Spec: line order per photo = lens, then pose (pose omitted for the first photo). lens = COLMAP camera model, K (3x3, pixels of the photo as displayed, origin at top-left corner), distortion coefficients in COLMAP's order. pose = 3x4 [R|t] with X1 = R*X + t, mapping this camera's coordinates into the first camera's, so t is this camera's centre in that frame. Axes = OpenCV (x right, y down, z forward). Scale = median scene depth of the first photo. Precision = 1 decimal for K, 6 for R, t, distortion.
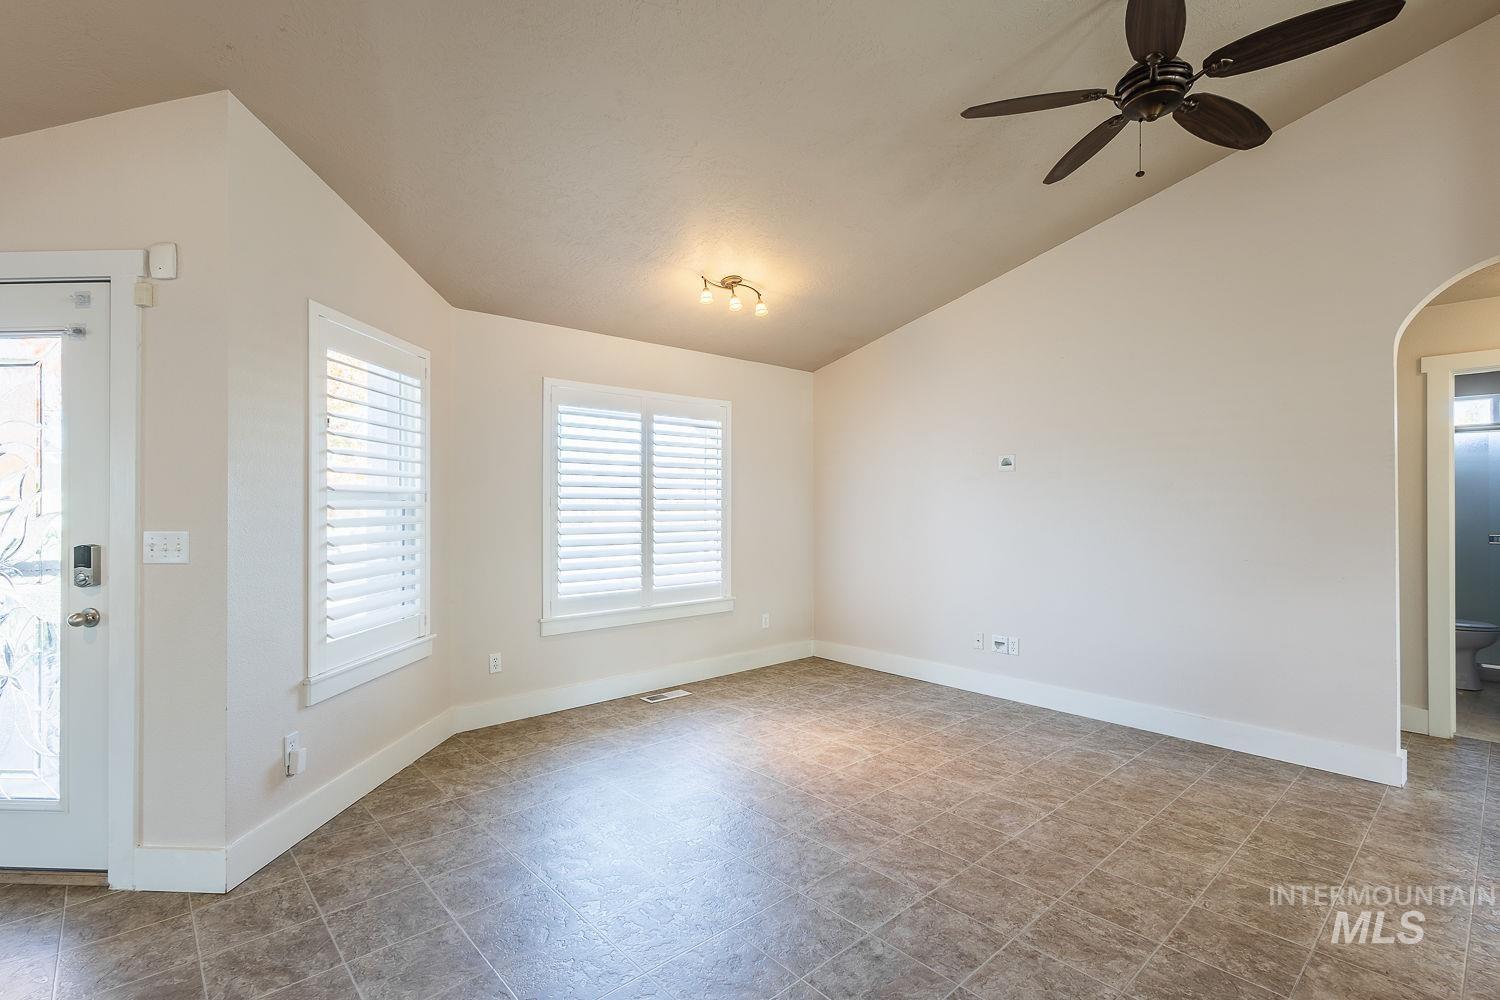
lens RADIAL K [[699.3, 0, 772.1], [0, 699.3, 503.0], [0, 0, 1]] dist [0.015580, -0.000641]
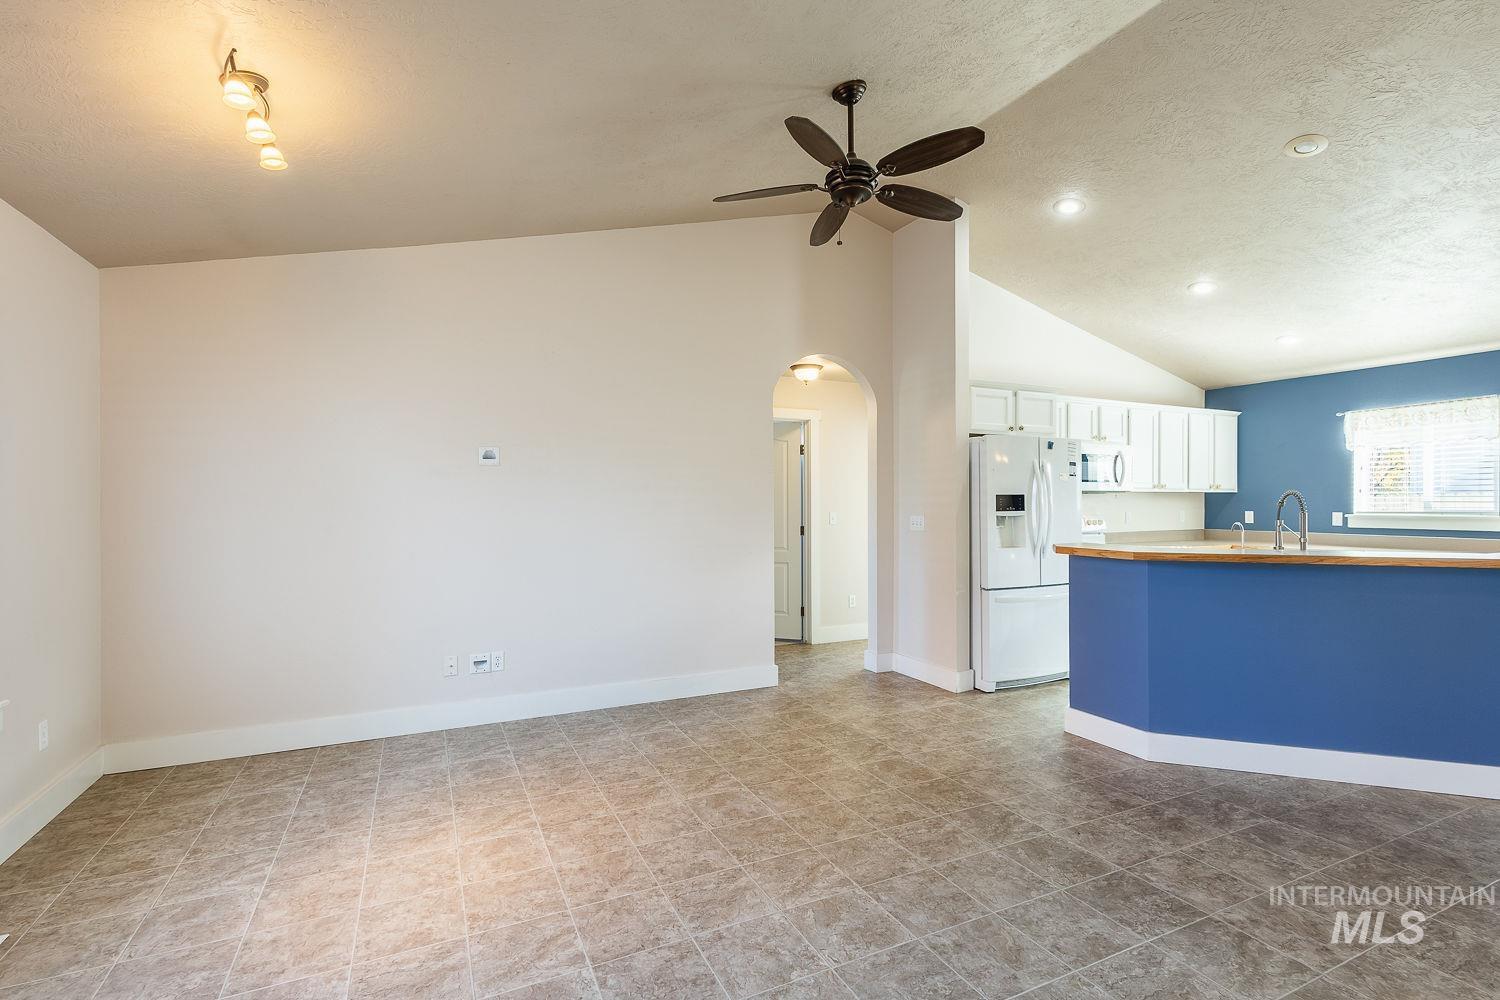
lens RADIAL K [[680.2, 0, 756.0], [0, 680.2, 478.4], [0, 0, 1]] dist [0.010213, -0.001377]
pose [[0.303707, 0.031988, 0.952228, -0.427845], [0.000018, 0.999436, -0.033580, 0.000563], [-0.952766, 0.010216, 0.303535, 0.457268]]
